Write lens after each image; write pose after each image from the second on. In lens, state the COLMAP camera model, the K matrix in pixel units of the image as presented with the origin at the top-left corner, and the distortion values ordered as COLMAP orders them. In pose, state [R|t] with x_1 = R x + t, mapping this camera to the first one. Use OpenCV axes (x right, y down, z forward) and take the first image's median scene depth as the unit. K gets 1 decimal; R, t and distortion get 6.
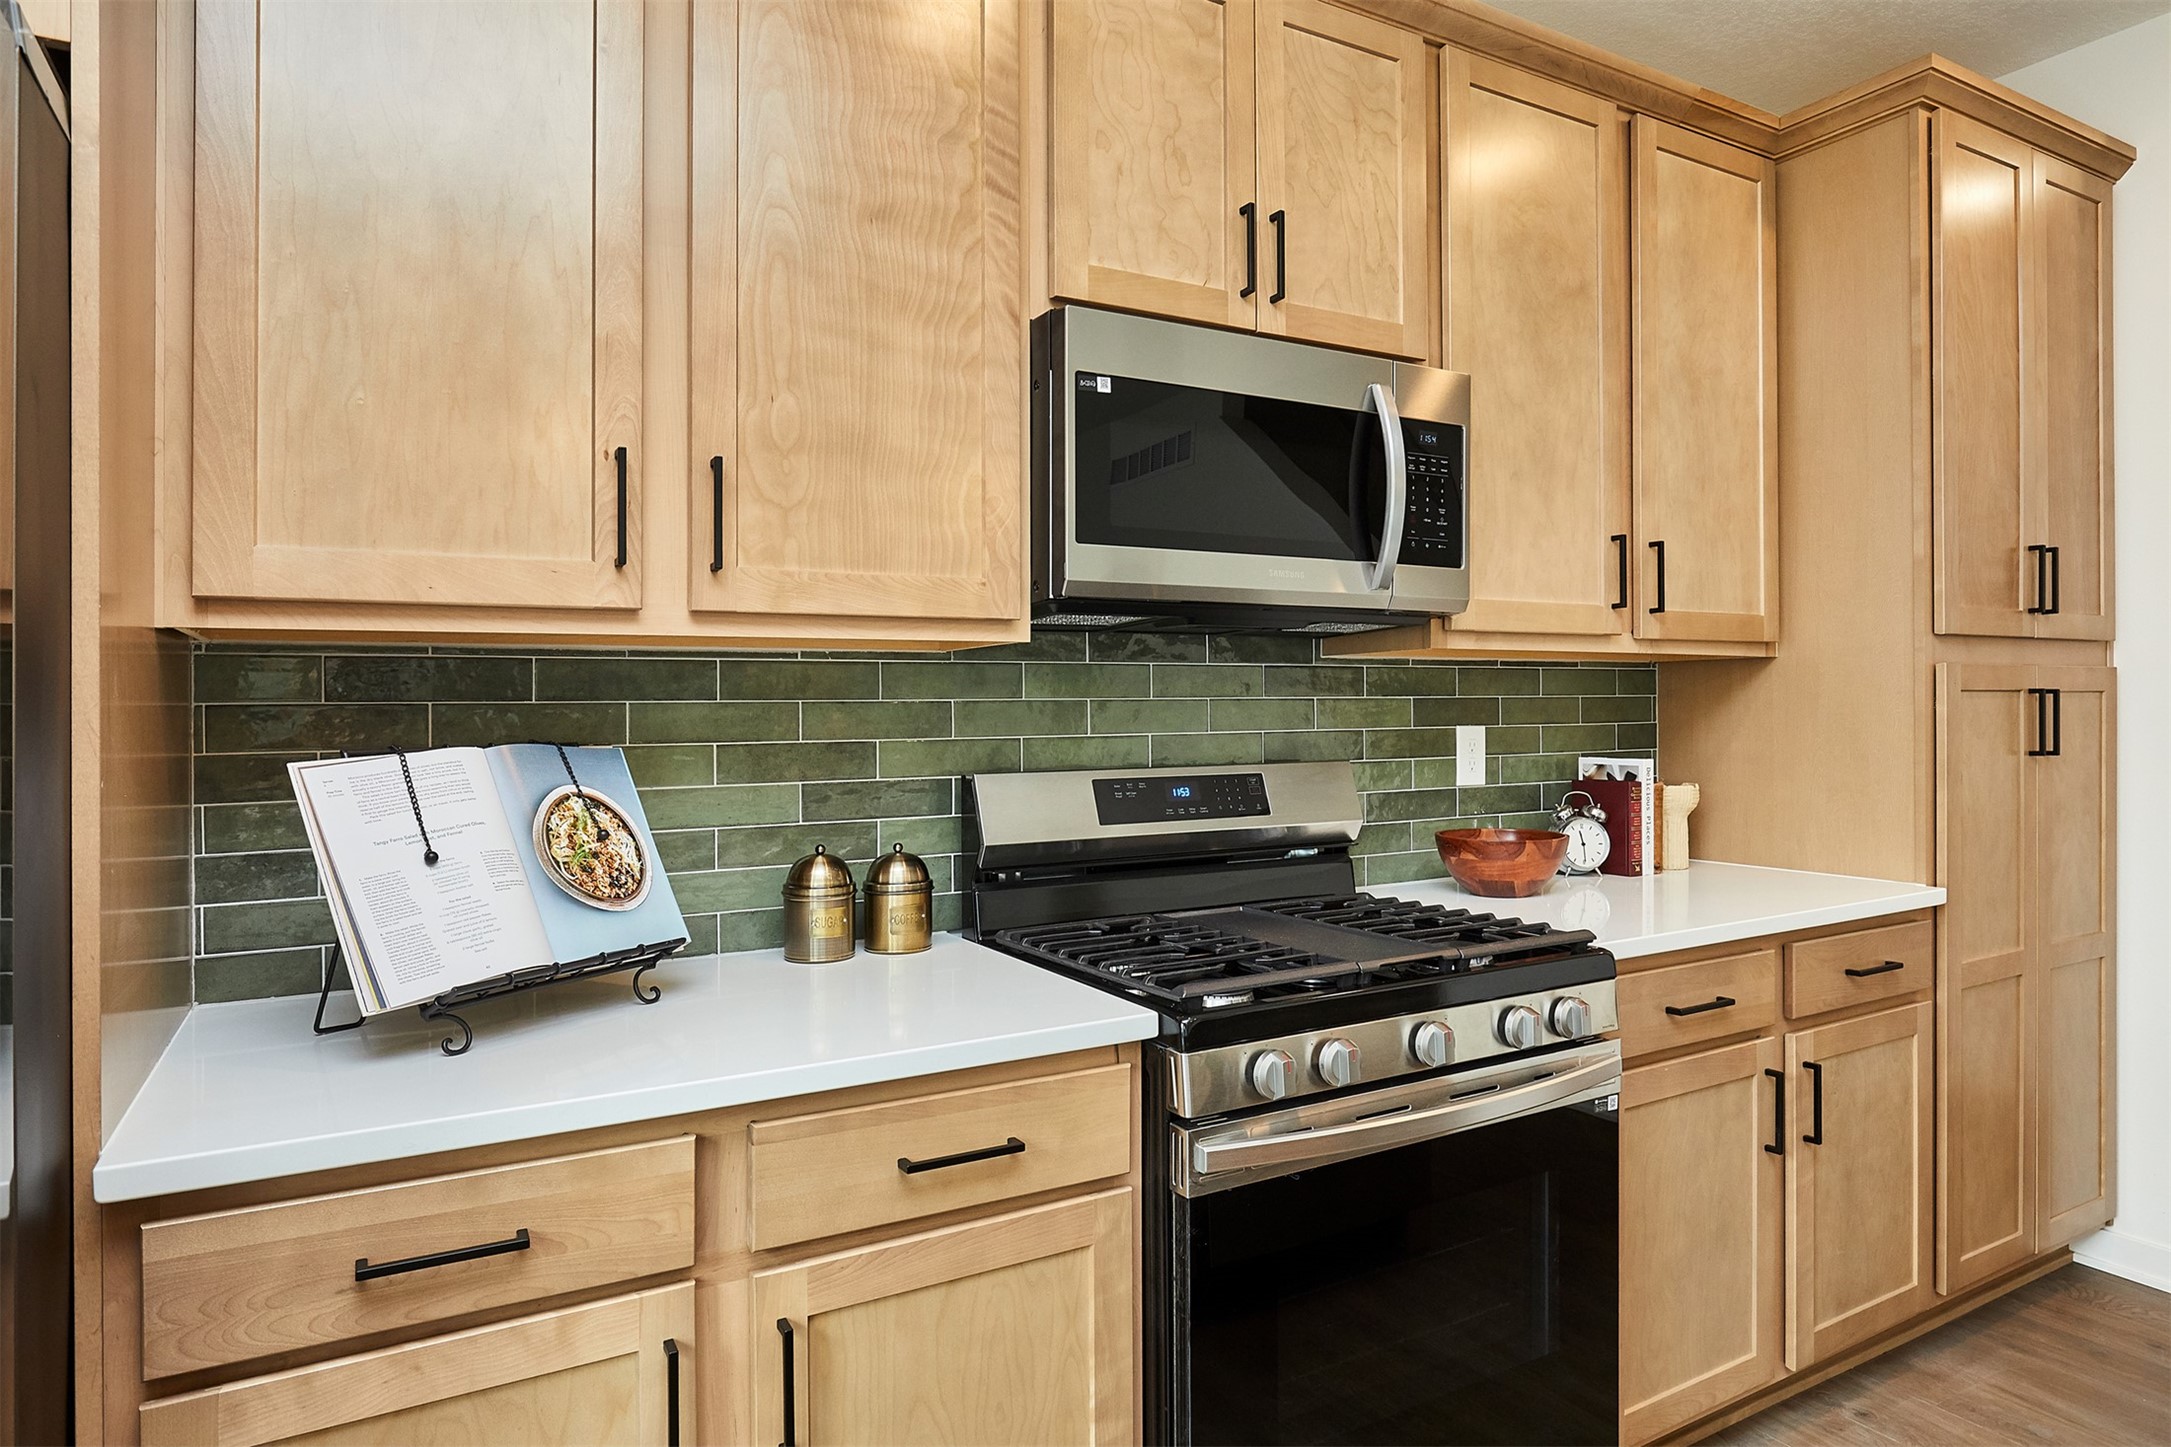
lens RADIAL K [[1201.8, 0, 1074.1], [0, 1201.8, 692.0], [0, 0, 1]] dist [-0.028410, 0.007976]
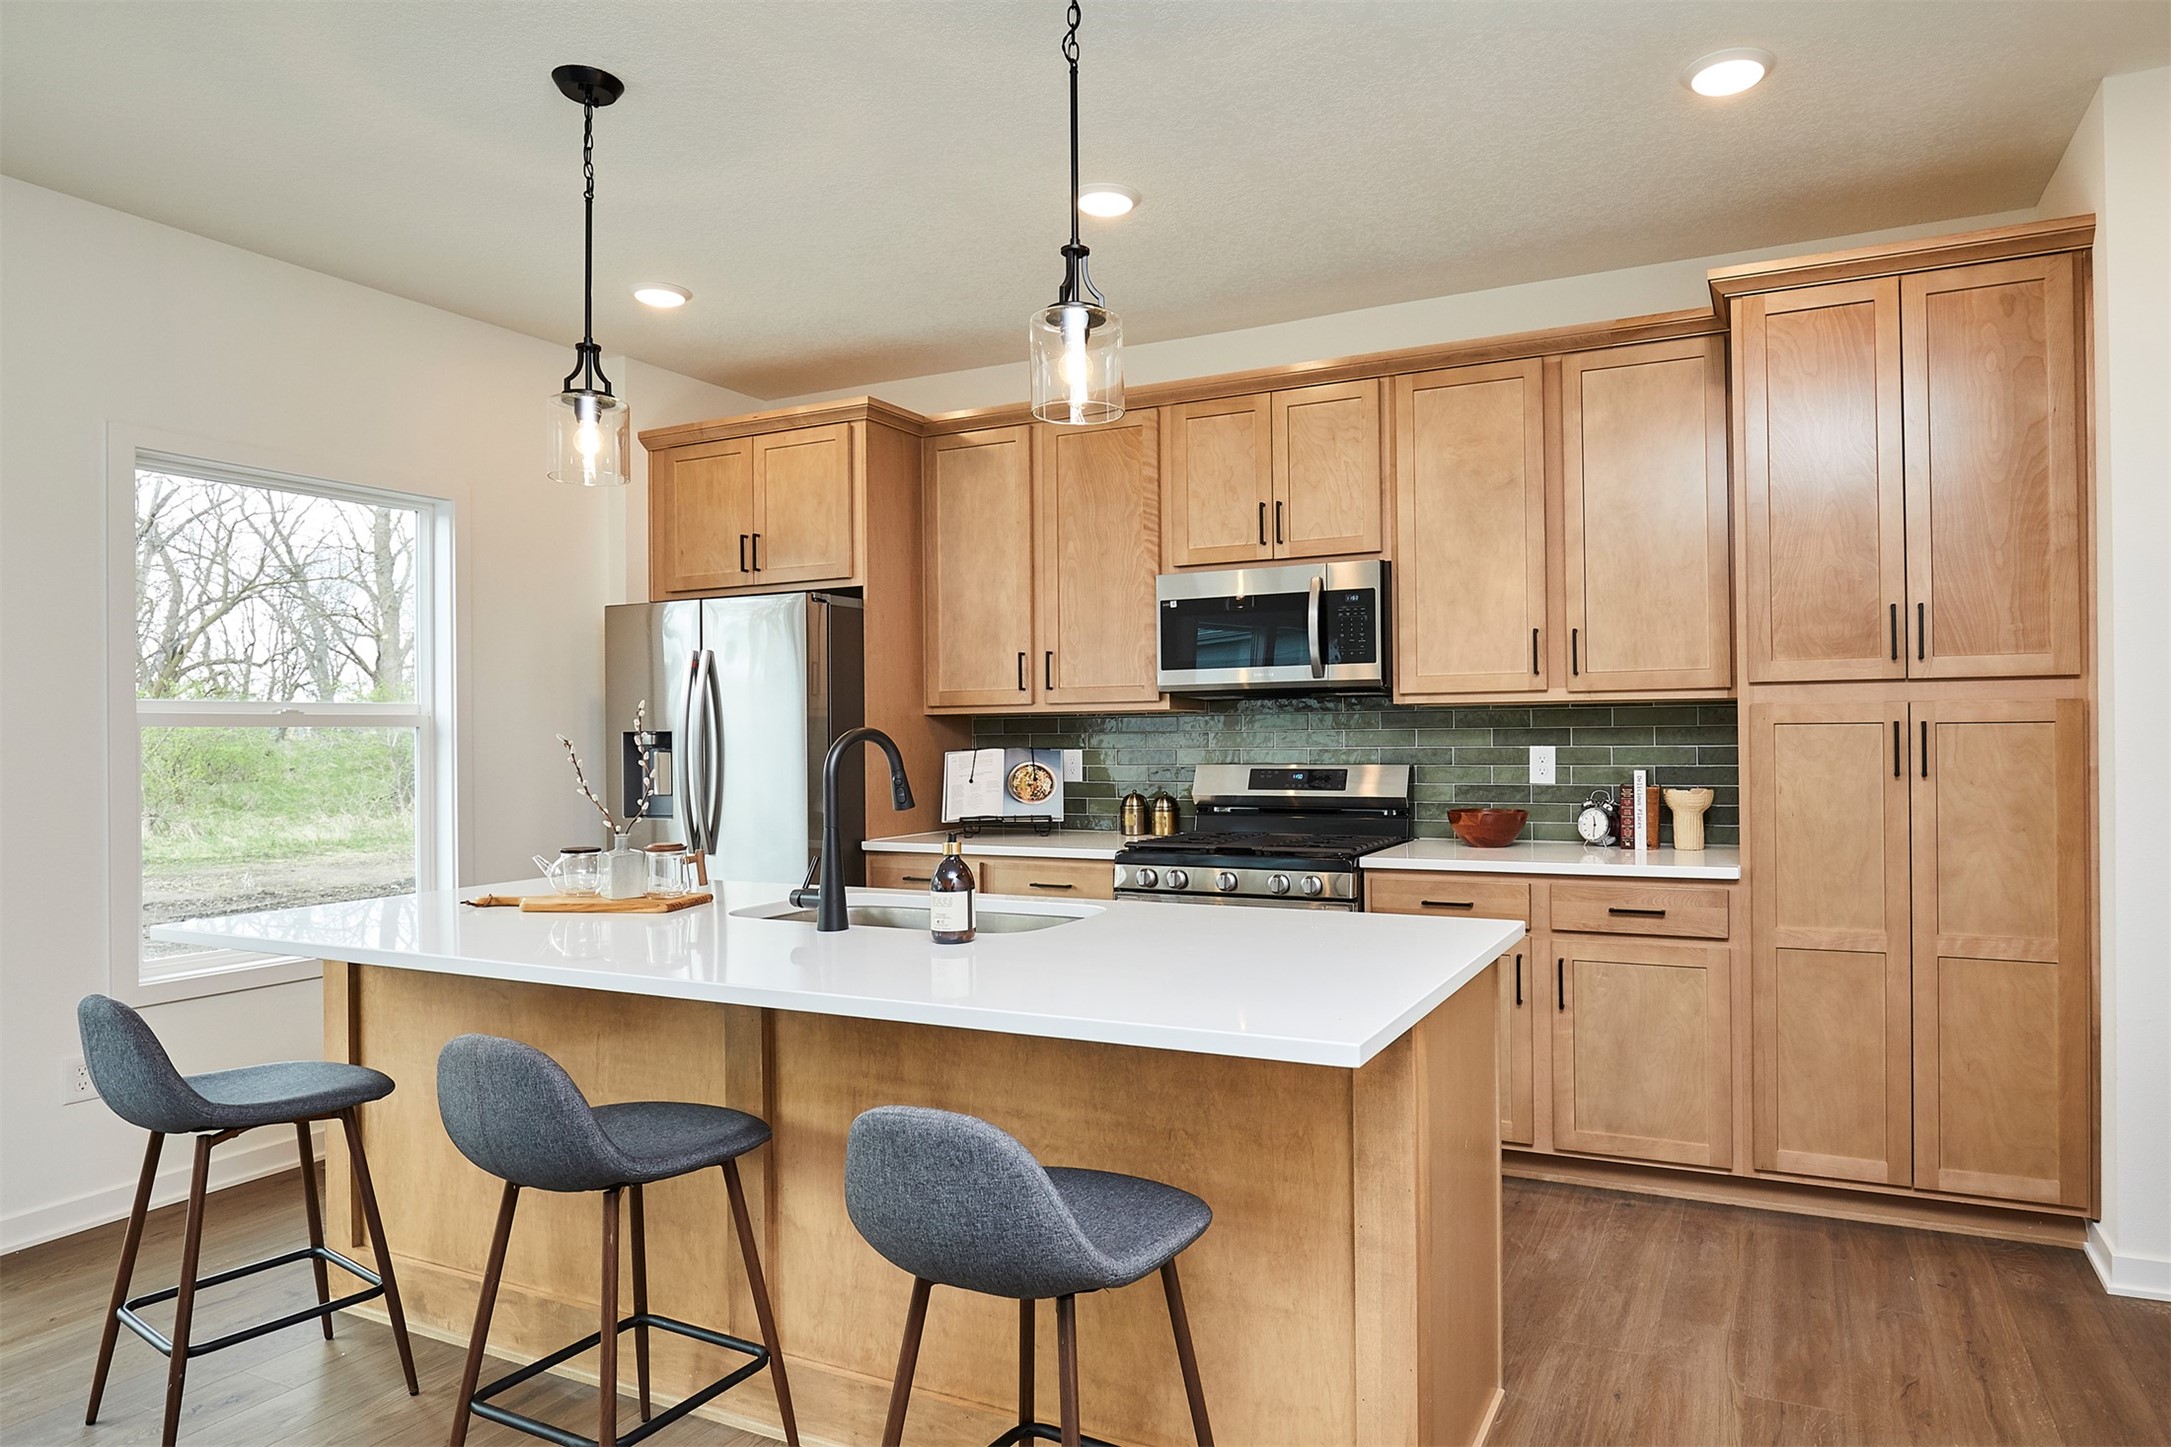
lens RADIAL K [[1426.0, 0, 987.5], [0, 1426.0, 717.4], [0, 0, 1]] dist [-0.024176, 0.003145]
pose [[0.520761, -0.014844, -0.853574, 2.047349], [0.011698, 0.999879, -0.010251, 0.000600], [0.853622, -0.004647, 0.520872, -0.755701]]
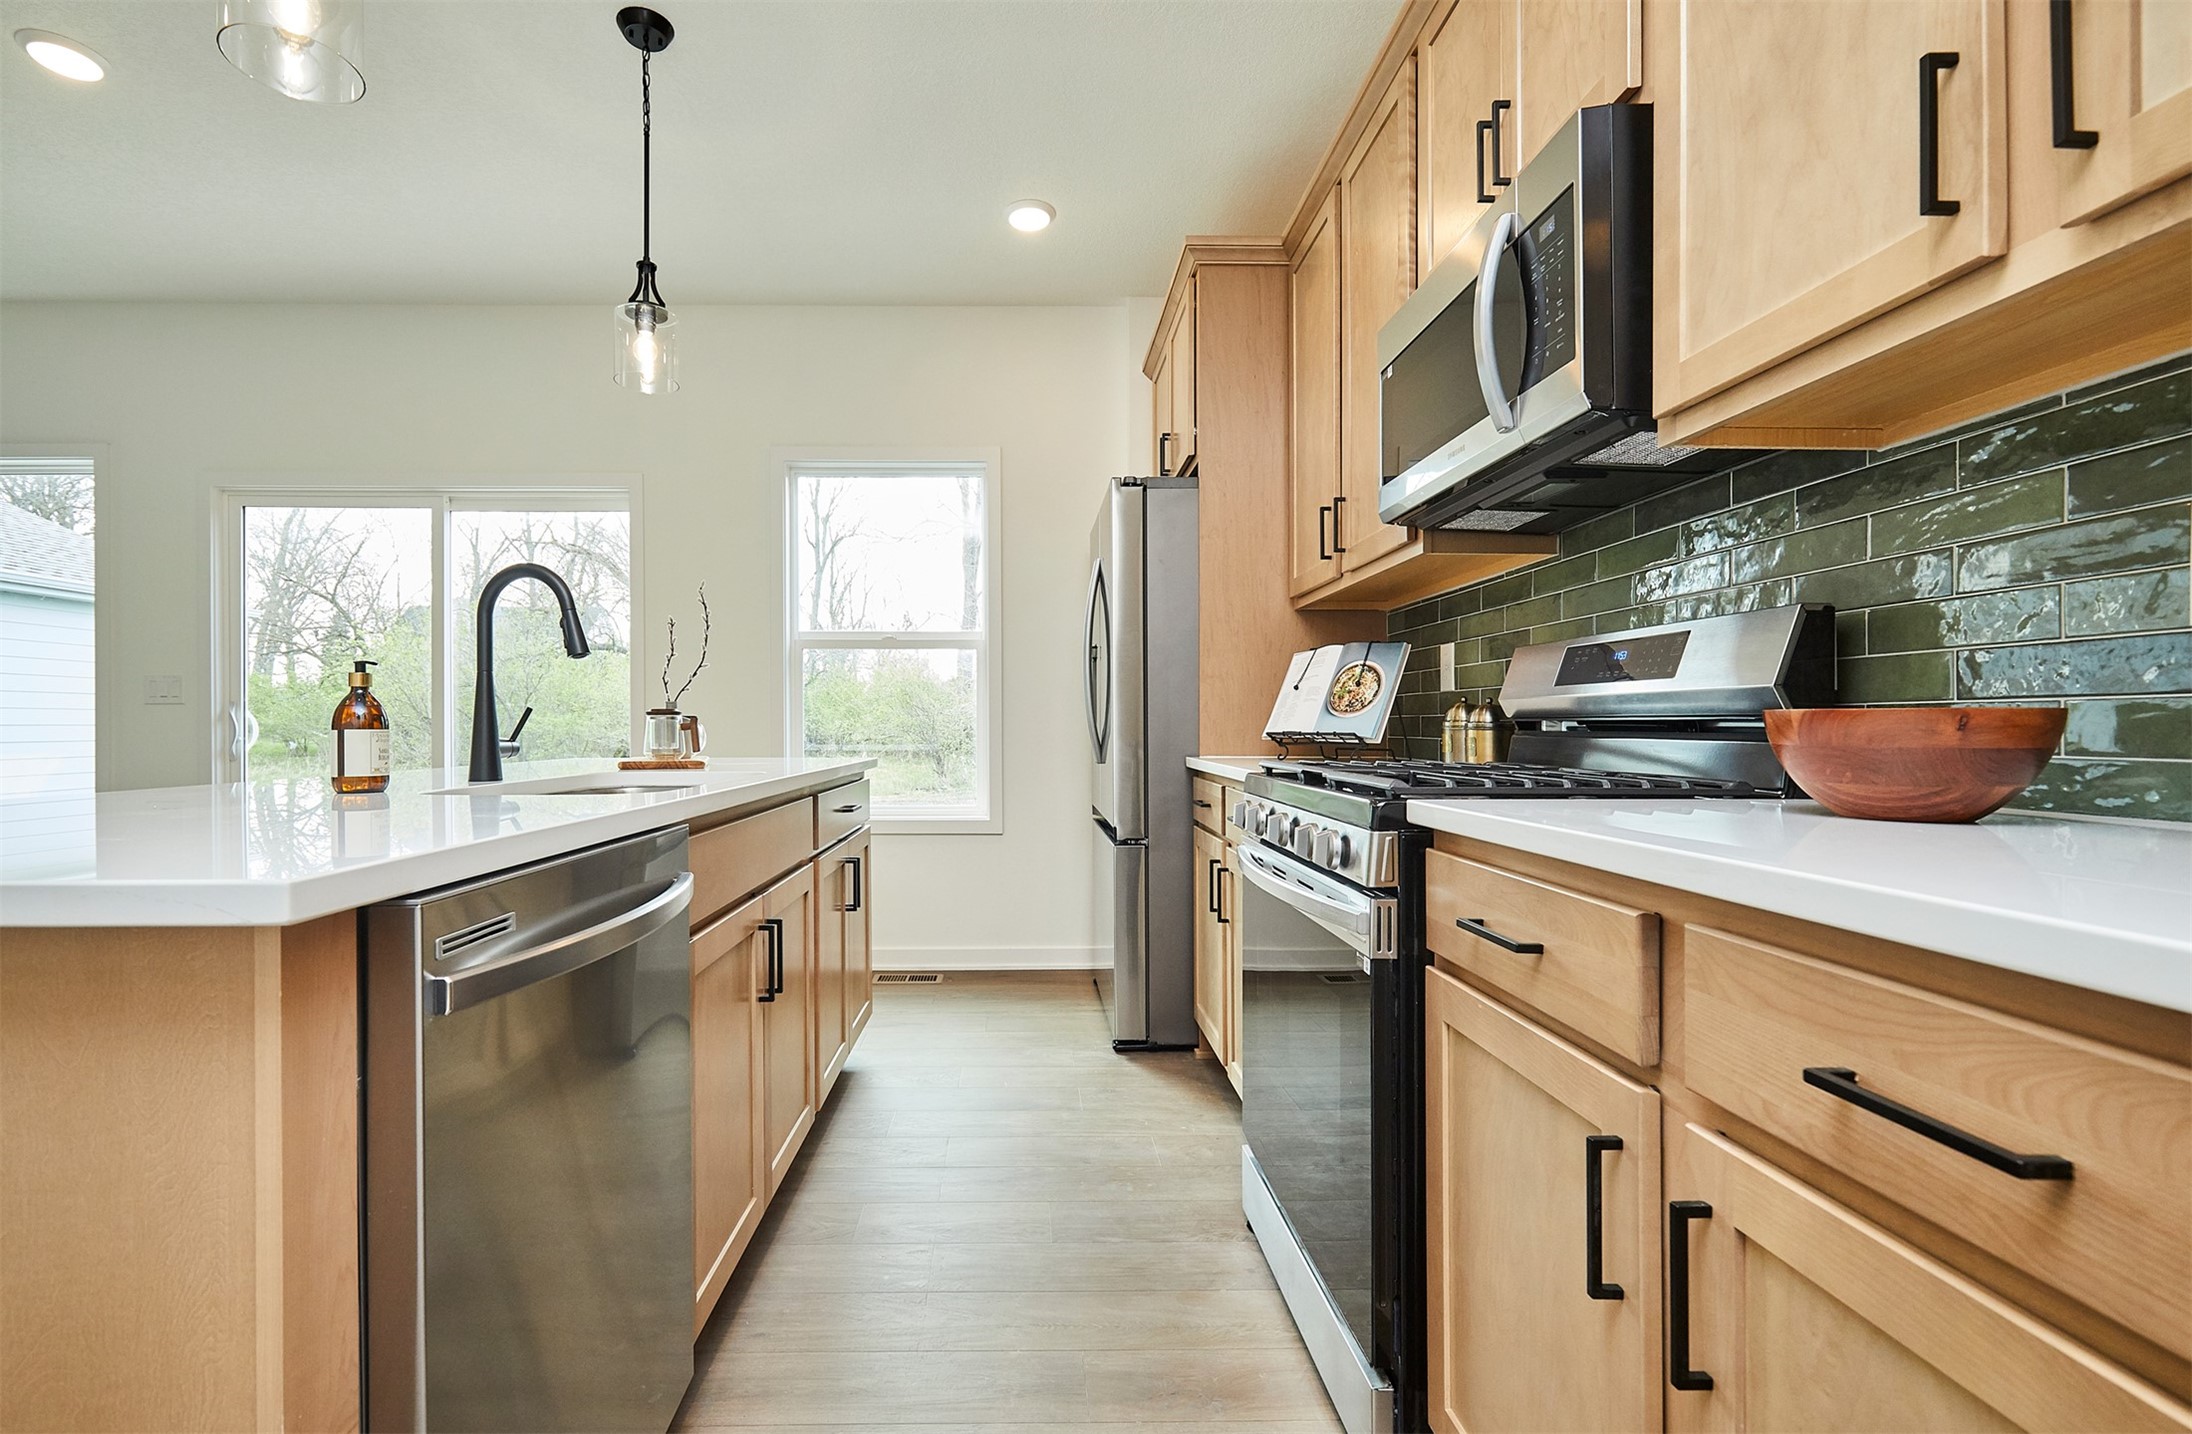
lens RADIAL K [[988.1, 0, 1059.5], [0, 988.1, 739.4], [0, 0, 1]] dist [-0.006182, 0.001691]
pose [[-0.437623, 0.023732, -0.898845, 1.145184], [0.022886, 0.999622, 0.015251, 0.144055], [0.898867, -0.013897, -0.438001, 1.027580]]
